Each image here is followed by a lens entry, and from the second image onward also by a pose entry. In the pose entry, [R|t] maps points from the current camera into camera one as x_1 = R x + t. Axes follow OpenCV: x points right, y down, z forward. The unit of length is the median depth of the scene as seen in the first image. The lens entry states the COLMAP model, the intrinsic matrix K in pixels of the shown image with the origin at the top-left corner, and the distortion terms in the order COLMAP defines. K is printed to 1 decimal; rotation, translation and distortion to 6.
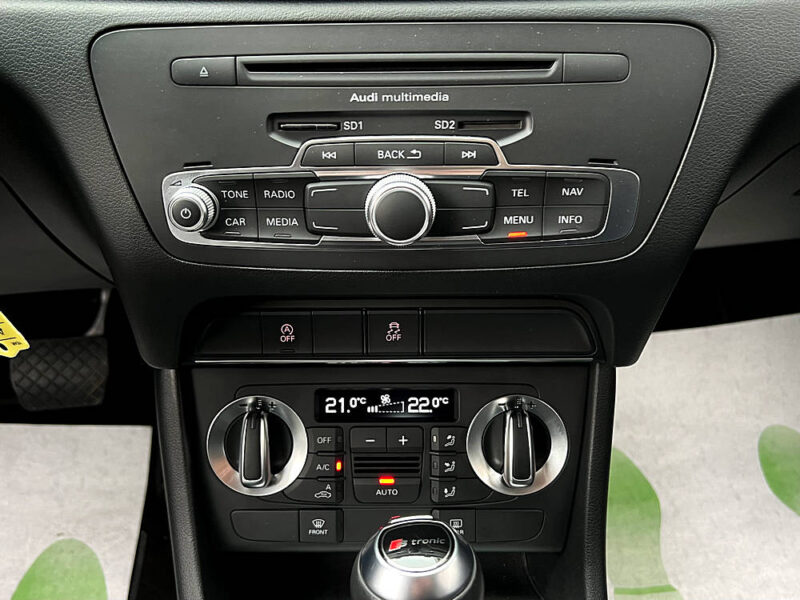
lens RADIAL K [[762.2, 0, 400.2], [0, 762.2, 298.7], [0, 0, 1]] dist [0.098221, -0.137073]
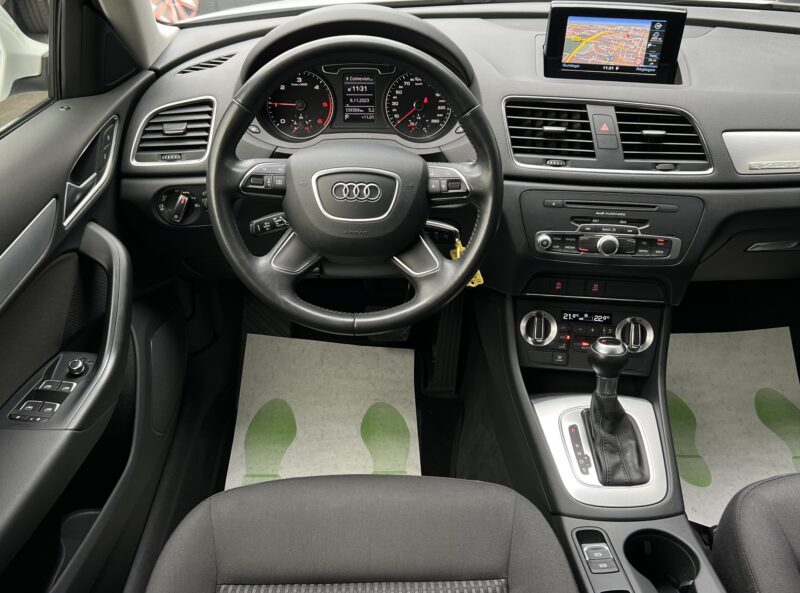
lens RADIAL K [[746.3, 0, 398.1], [0, 746.3, 282.4], [0, 0, 1]] dist [0.090034, -0.182472]
pose [[0.993616, 0.064850, -0.092317, -0.451558], [-0.073055, 0.993397, -0.088465, 0.302615], [0.085970, 0.094644, 0.991792, -1.758534]]
